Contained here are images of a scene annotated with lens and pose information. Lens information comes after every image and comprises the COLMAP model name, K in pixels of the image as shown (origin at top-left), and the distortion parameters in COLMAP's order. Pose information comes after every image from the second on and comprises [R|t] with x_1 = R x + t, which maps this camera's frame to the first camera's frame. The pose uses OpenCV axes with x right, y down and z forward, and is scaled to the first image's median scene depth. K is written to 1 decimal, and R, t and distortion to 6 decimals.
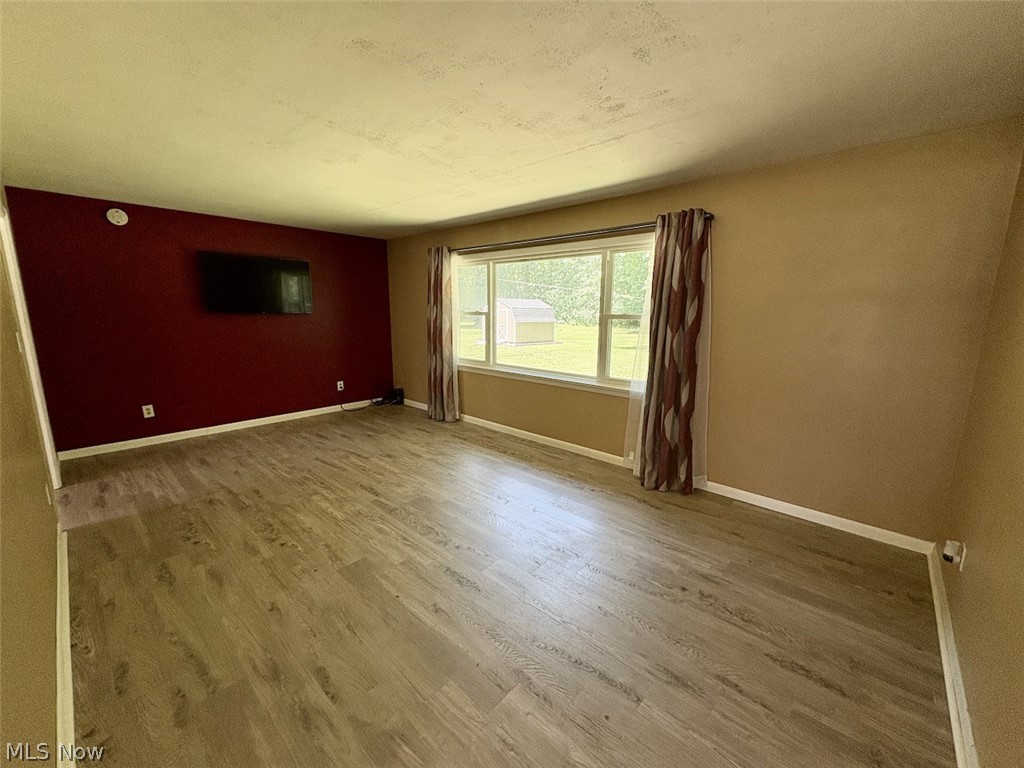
lens RADIAL K [[407.2, 0, 508.0], [0, 407.2, 380.0], [0, 0, 1]] dist [-0.000826, 0.000359]
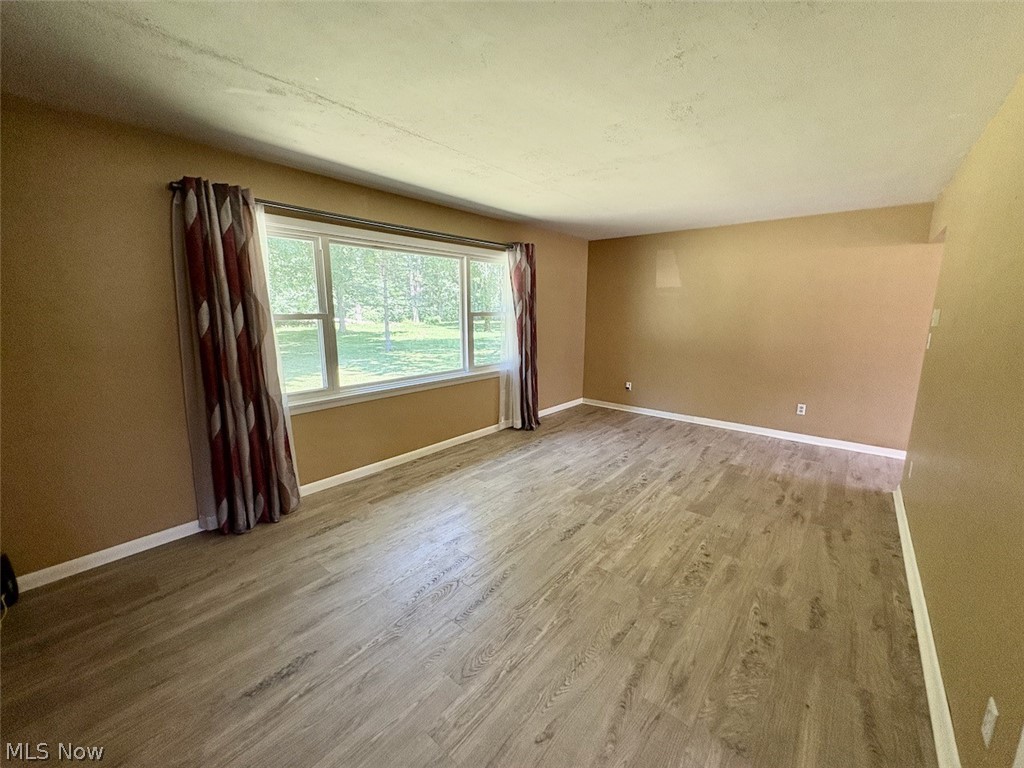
lens RADIAL K [[407.2, 0, 517.2], [0, 407.2, 380.0], [0, 0, 1]] dist [-0.000826, 0.000359]
pose [[-0.048381, -0.183695, 0.981792, -1.005932], [0.171393, 0.966837, 0.189343, -0.184871], [-0.984014, 0.177432, -0.015292, 0.992214]]
